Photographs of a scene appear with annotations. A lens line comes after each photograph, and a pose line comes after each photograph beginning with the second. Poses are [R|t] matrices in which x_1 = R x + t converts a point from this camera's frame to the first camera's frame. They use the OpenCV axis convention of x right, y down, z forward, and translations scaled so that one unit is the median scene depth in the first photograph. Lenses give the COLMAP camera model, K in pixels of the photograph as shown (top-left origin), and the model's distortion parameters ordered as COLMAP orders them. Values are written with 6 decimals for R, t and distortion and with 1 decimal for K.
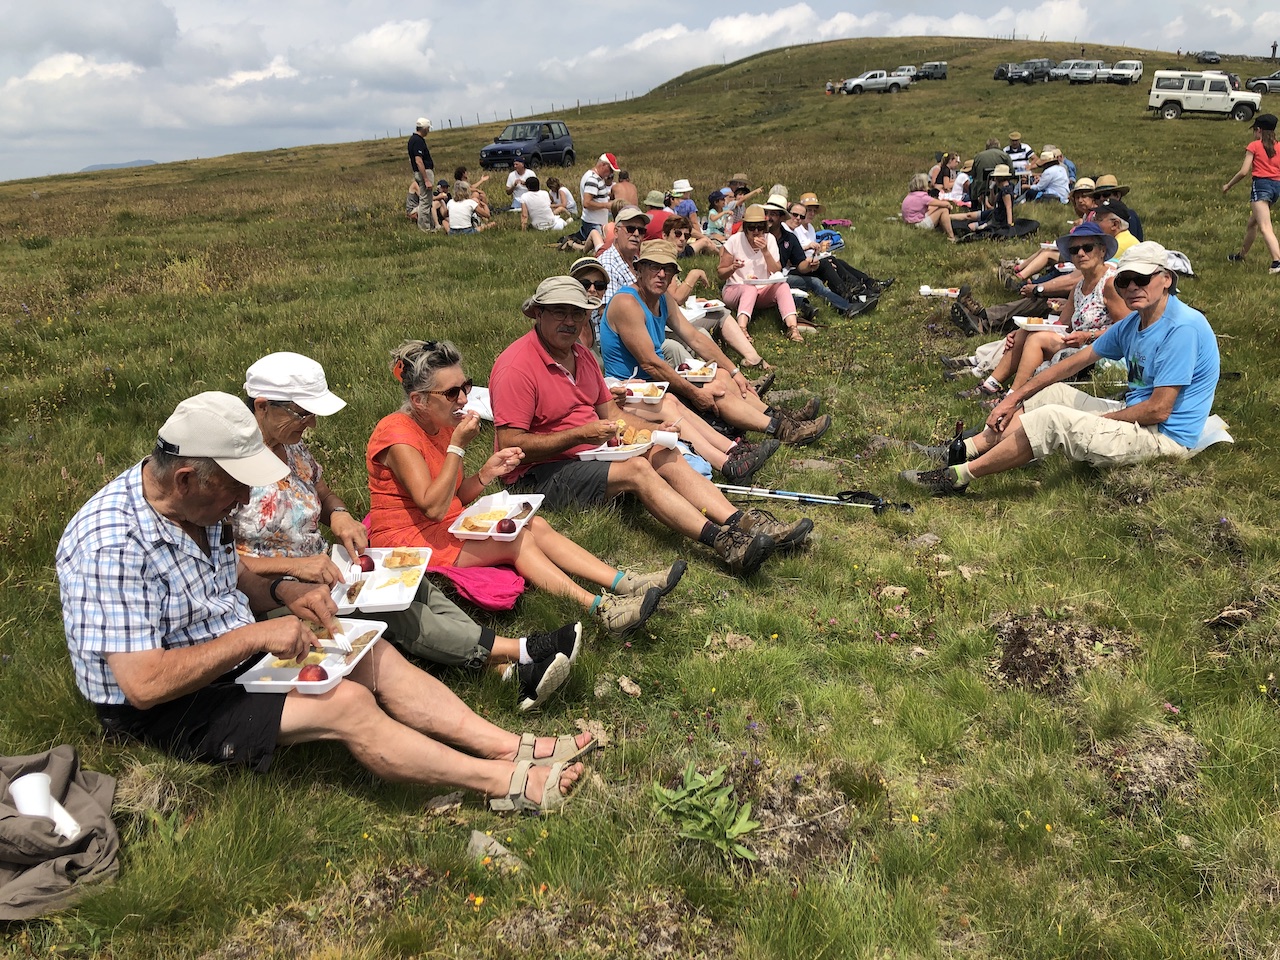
lens RADIAL K [[1033.5, 0, 658.8], [0, 1033.5, 475.5], [0, 0, 1]] dist [0.007526, 0.008323]
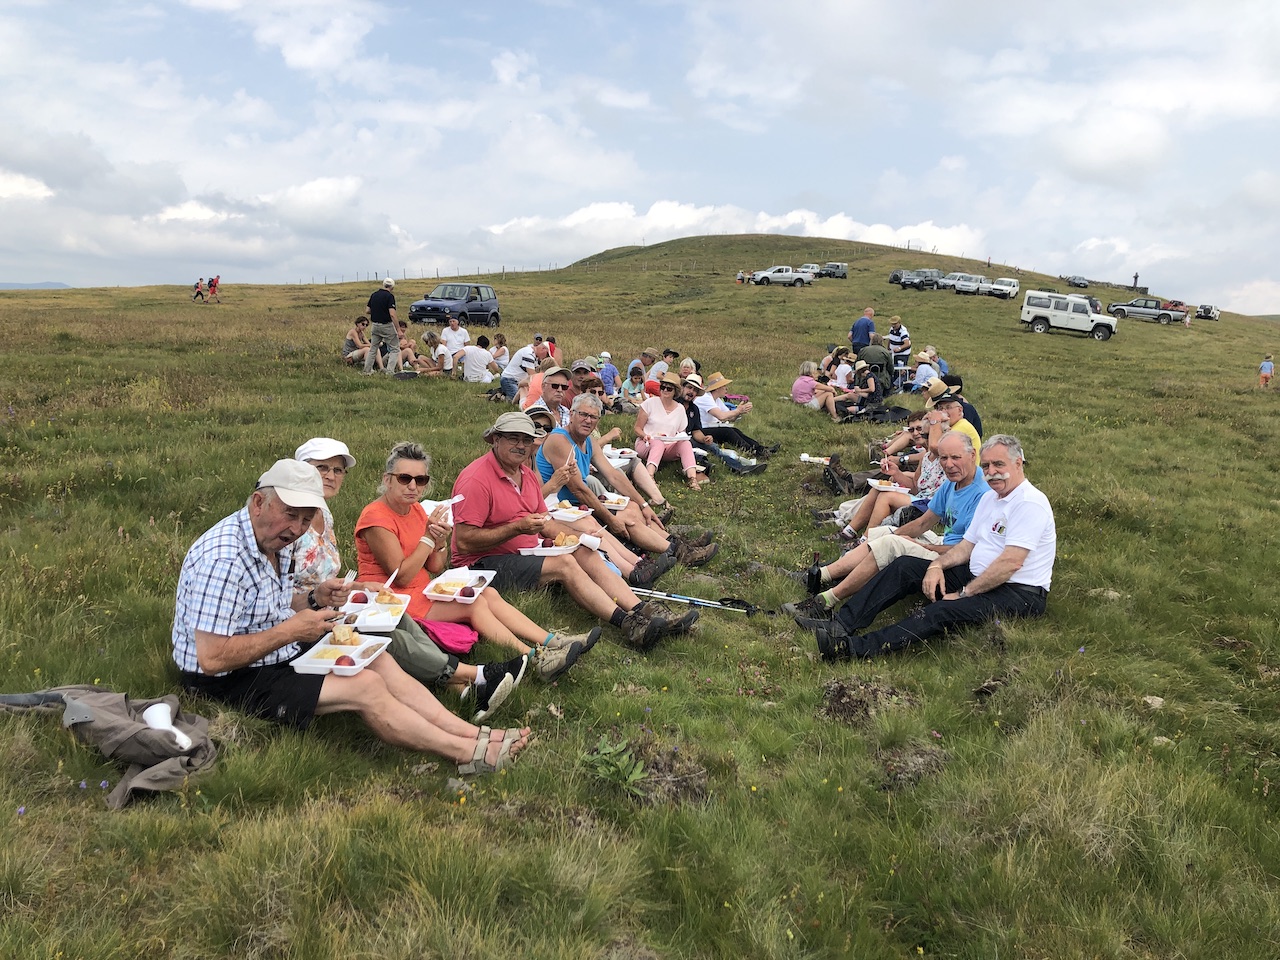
lens RADIAL K [[1029.8, 0, 696.8], [0, 1029.8, 480.9], [0, 0, 1]] dist [0.072088, -0.113154]
pose [[0.989453, 0.068547, 0.127612, -0.015322], [-0.048237, 0.986588, -0.155939, 0.042911], [-0.136590, 0.148139, 0.979489, -0.153268]]
